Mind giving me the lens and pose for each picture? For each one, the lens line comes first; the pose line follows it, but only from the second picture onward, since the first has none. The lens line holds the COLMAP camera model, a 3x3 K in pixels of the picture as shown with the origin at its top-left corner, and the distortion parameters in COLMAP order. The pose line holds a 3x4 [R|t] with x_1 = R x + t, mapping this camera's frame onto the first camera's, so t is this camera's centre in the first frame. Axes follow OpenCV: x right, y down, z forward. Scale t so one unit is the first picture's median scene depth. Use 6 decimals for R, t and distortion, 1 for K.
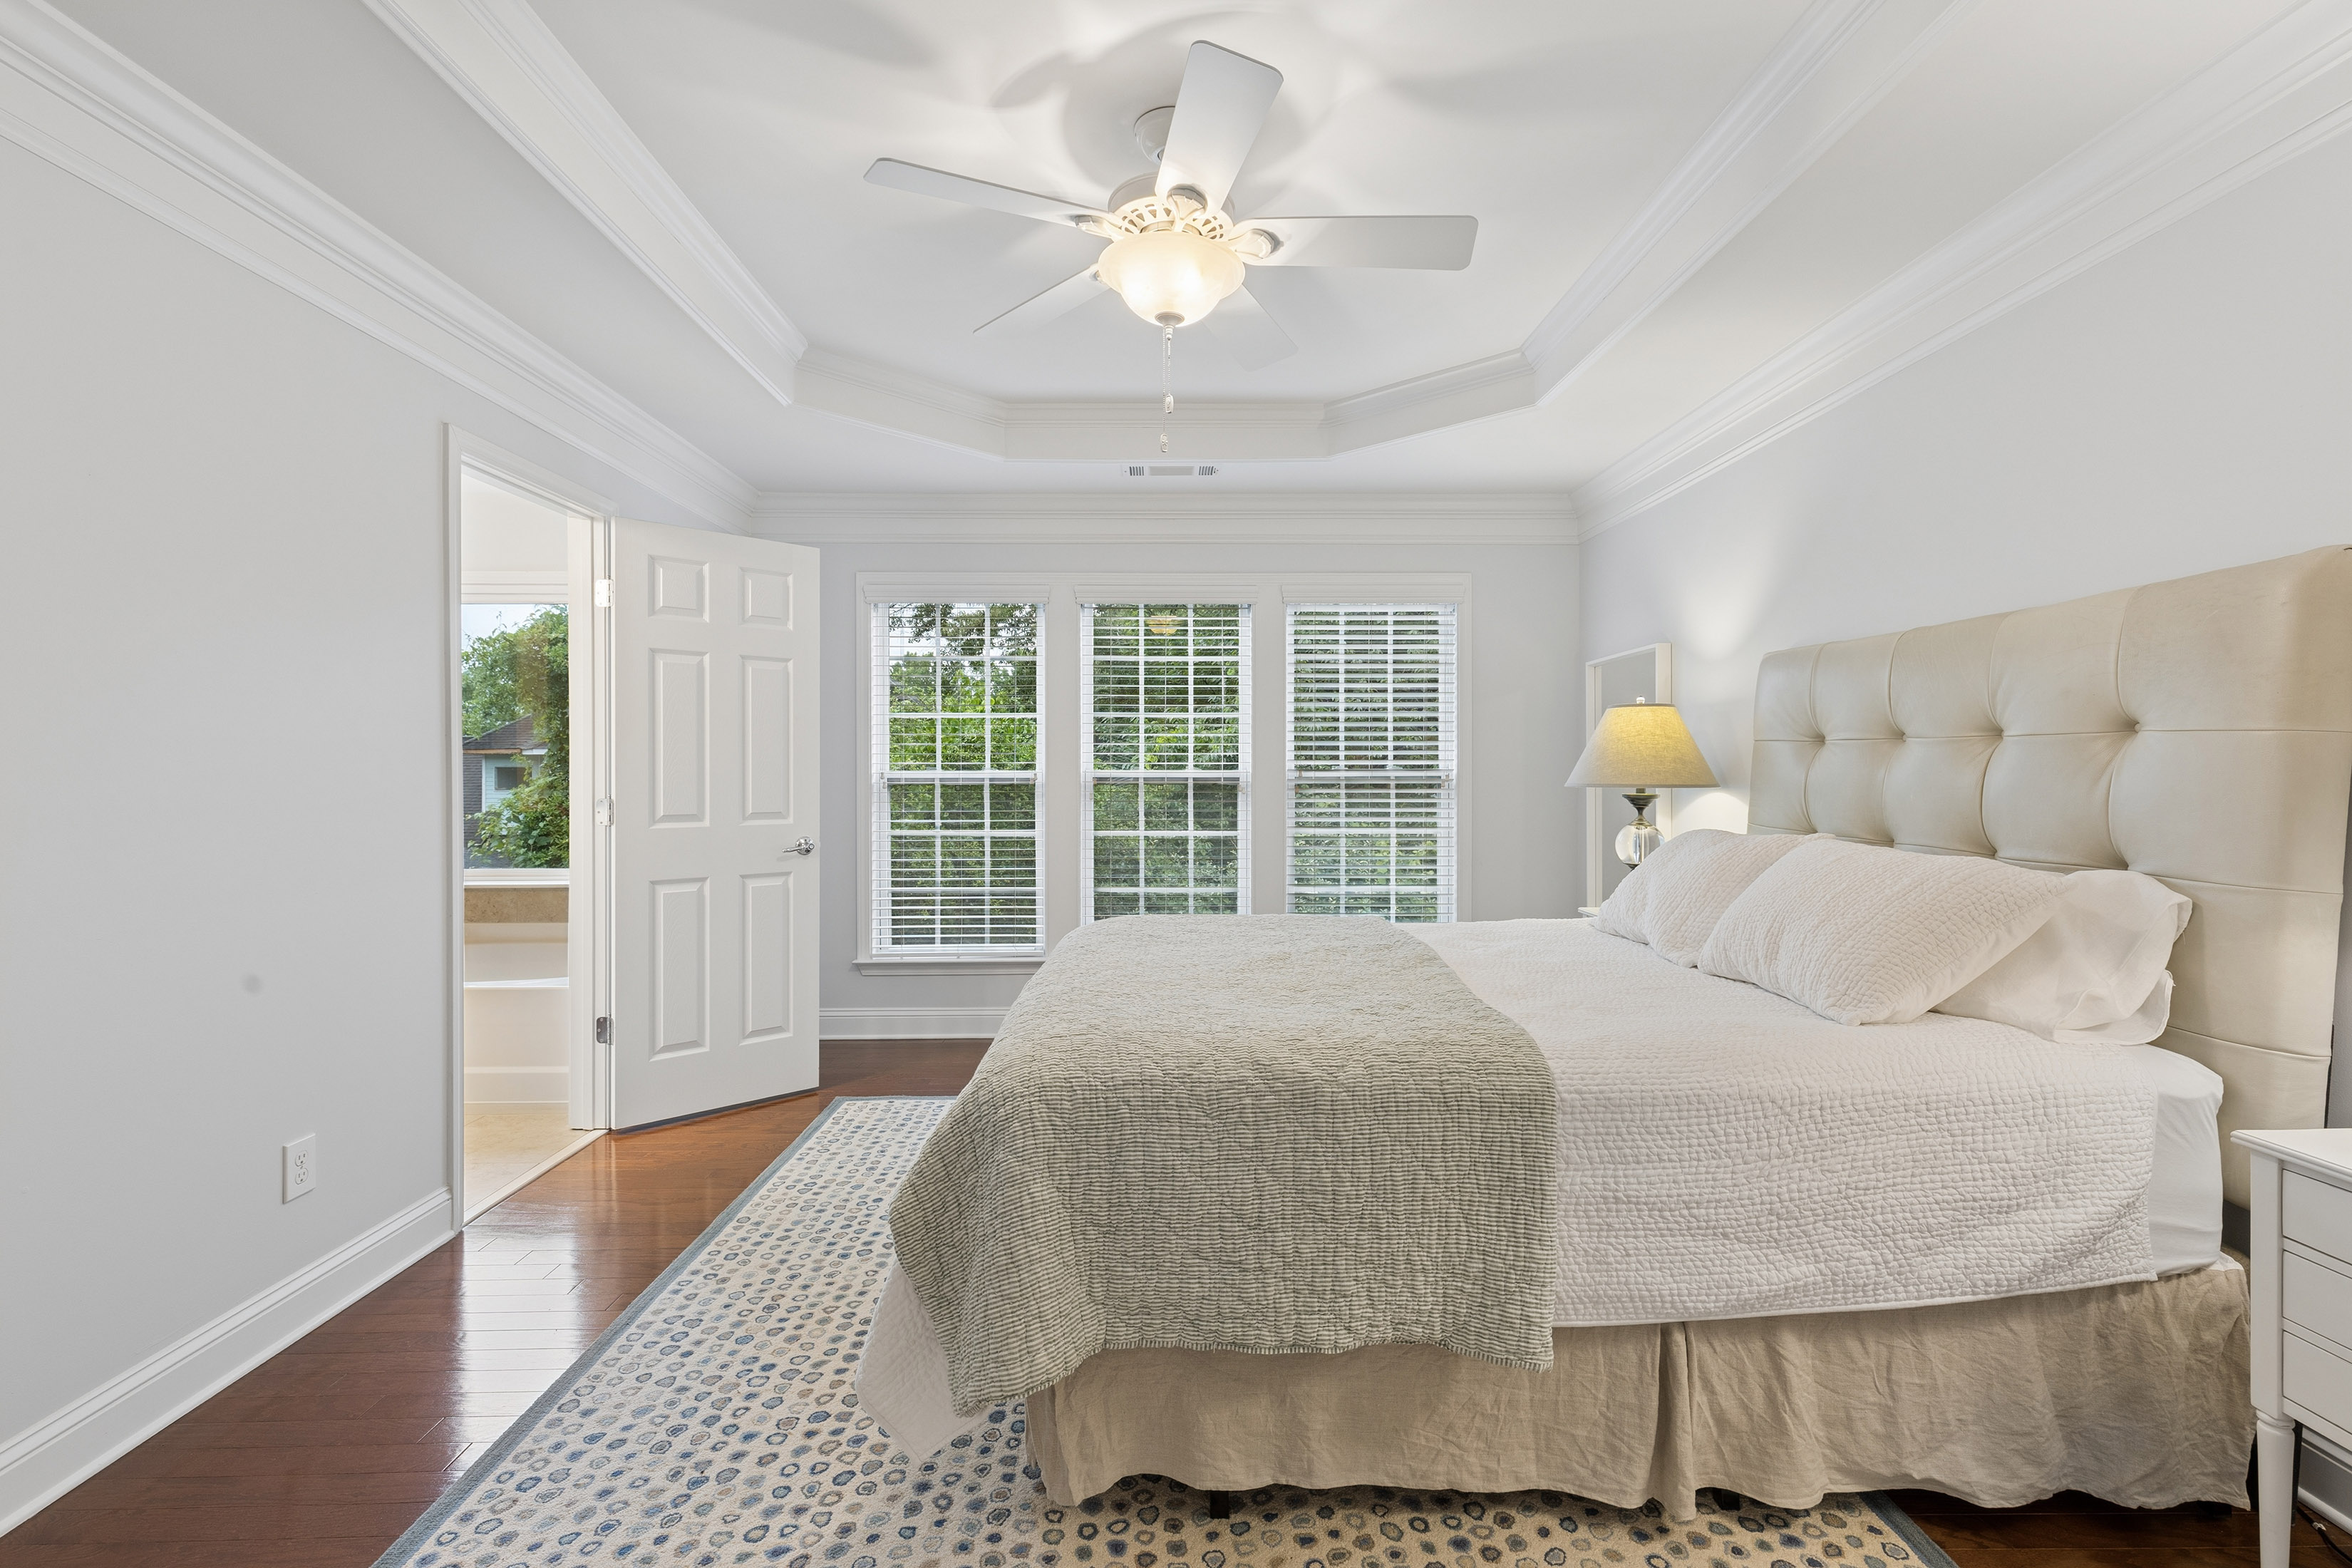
lens RADIAL K [[1059.7, 0, 1177.2], [0, 1059.7, 772.3], [0, 0, 1]] dist [0.011032, -0.004083]
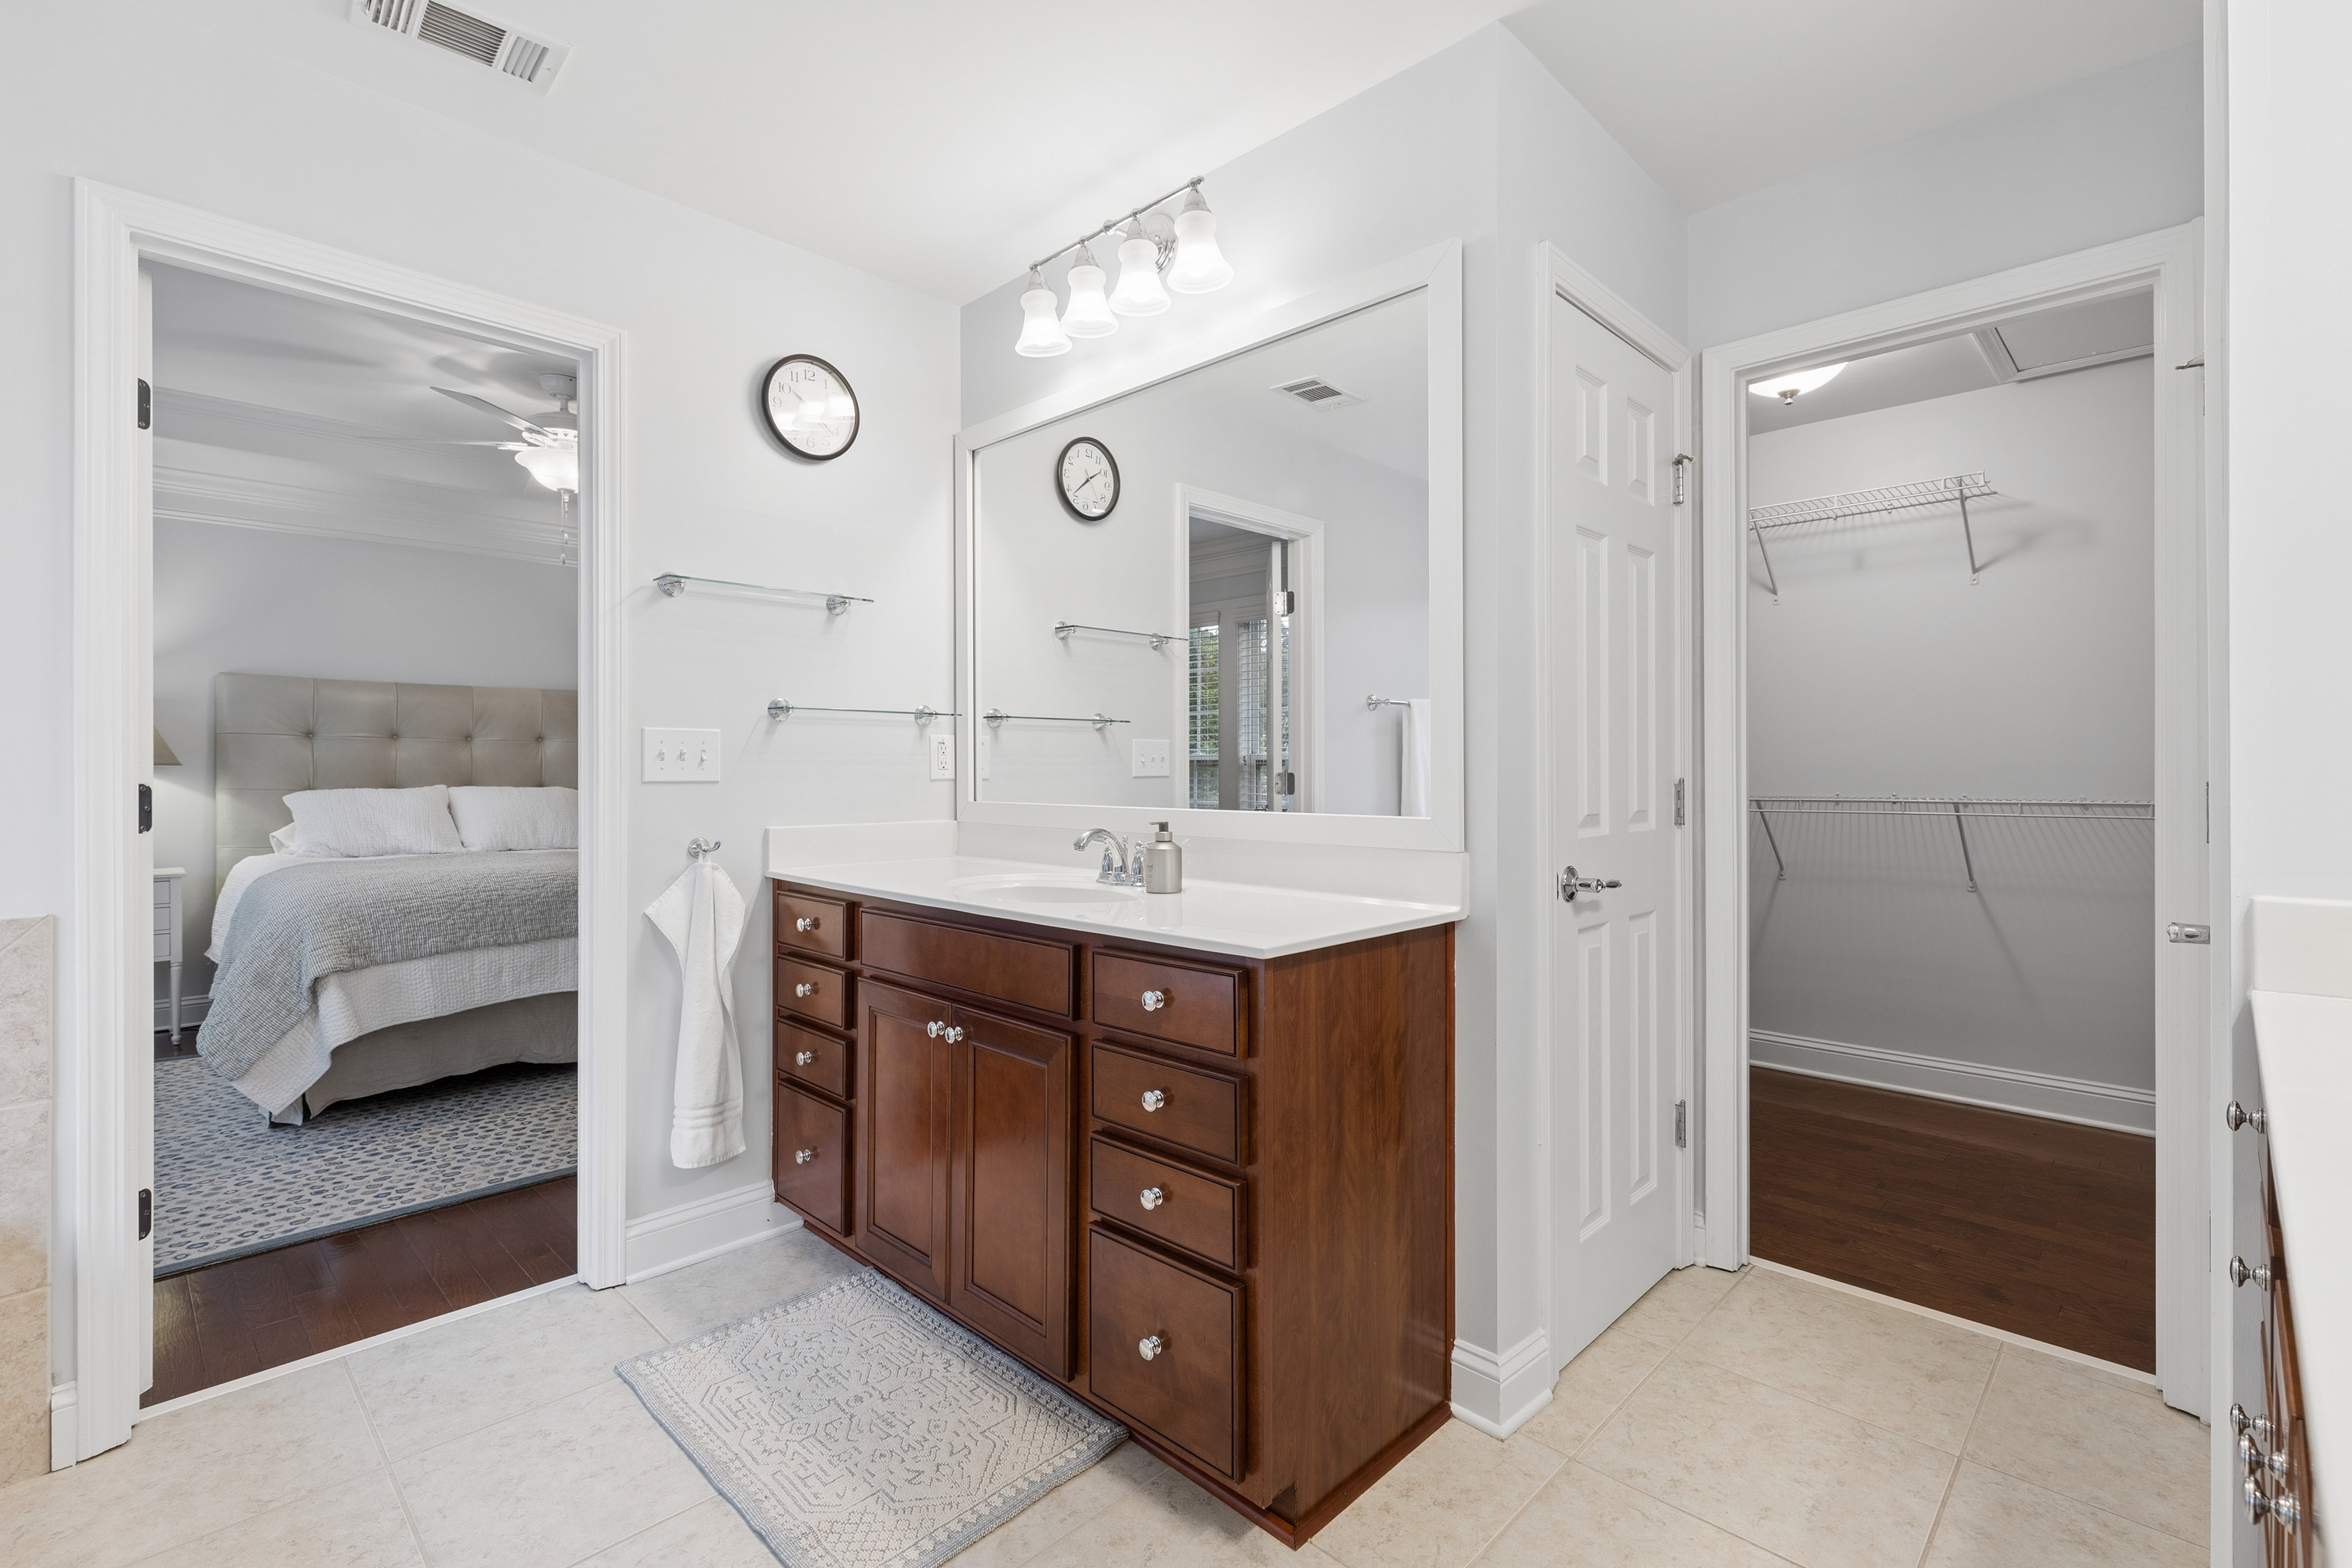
lens RADIAL K [[1059.7, 0, 1169.5], [0, 1059.7, 763.1], [0, 0, 1]] dist [0.011032, -0.004083]
pose [[-0.704867, 0.003458, 0.709331, -1.510096], [-0.000853, 0.999983, -0.005723, 0.020148], [-0.709339, -0.004639, -0.704852, 1.194217]]
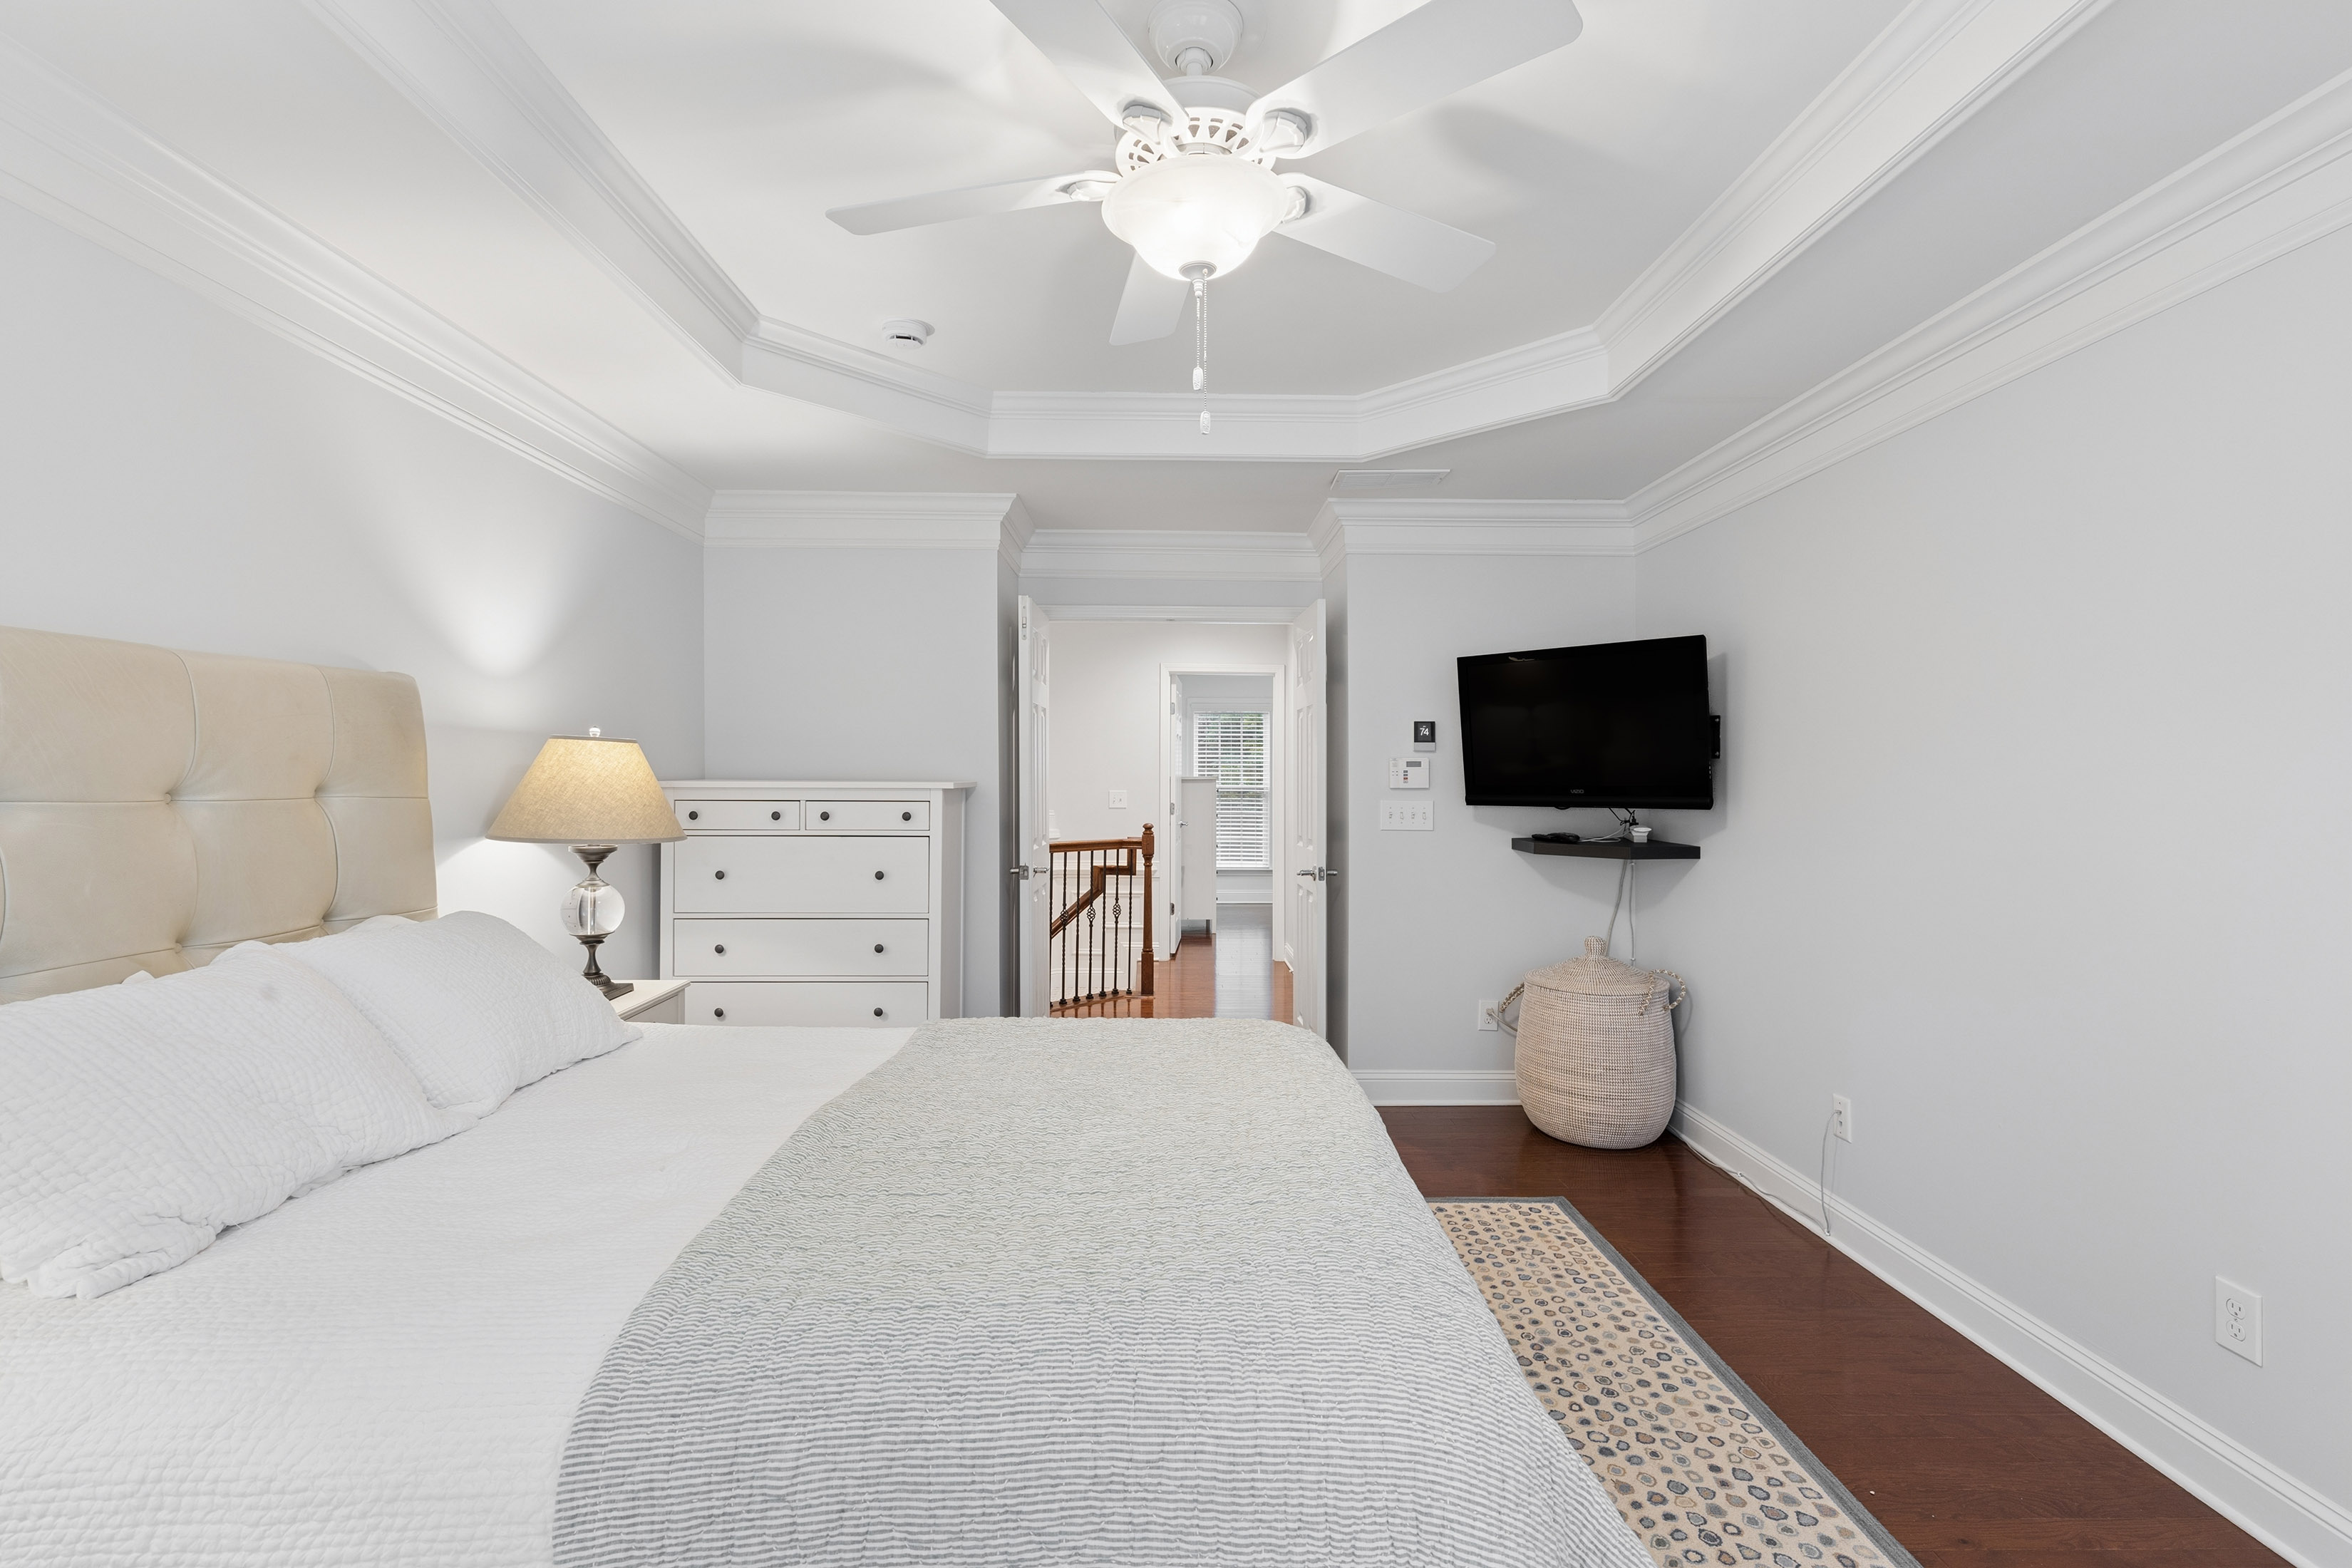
lens RADIAL K [[1059.7, 0, 1178.5], [0, 1059.7, 783.2], [0, 0, 1]] dist [0.011032, -0.004083]
pose [[-0.999999, 0.000509, -0.001260, 0.006621], [0.000502, 0.999983, 0.005764, -0.042534], [0.001263, 0.005764, -0.999983, 1.398214]]
